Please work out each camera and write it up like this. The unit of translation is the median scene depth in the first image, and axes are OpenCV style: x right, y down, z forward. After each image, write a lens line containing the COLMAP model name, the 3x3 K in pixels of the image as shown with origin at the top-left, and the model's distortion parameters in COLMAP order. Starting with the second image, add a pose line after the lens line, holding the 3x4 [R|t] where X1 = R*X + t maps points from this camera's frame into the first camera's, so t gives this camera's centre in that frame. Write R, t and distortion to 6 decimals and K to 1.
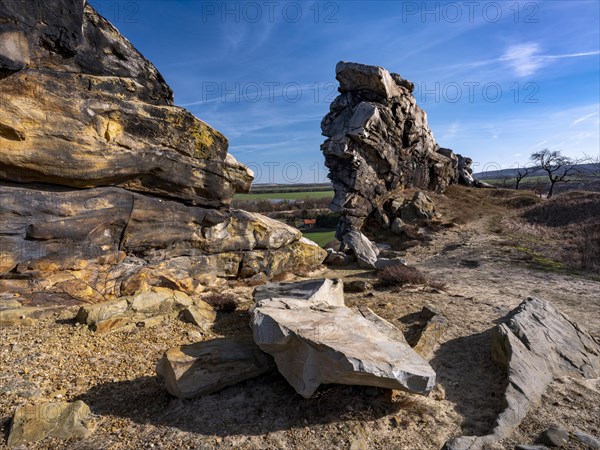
lens RADIAL K [[321.3, 0, 300.0], [0, 321.3, 225.0], [0, 0, 1]] dist [0.004039, 0.000011]
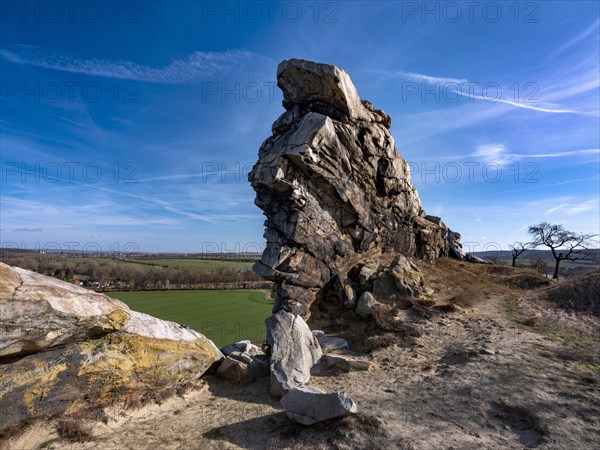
lens RADIAL K [[321.3, 0, 300.0], [0, 321.3, 225.0], [0, 0, 1]] dist [0.004039, 0.000011]
pose [[0.998147, 0.055212, 0.025588, 0.145204], [-0.048305, 0.974606, -0.218653, -0.005726], [-0.037011, 0.217012, 0.975467, 0.343693]]
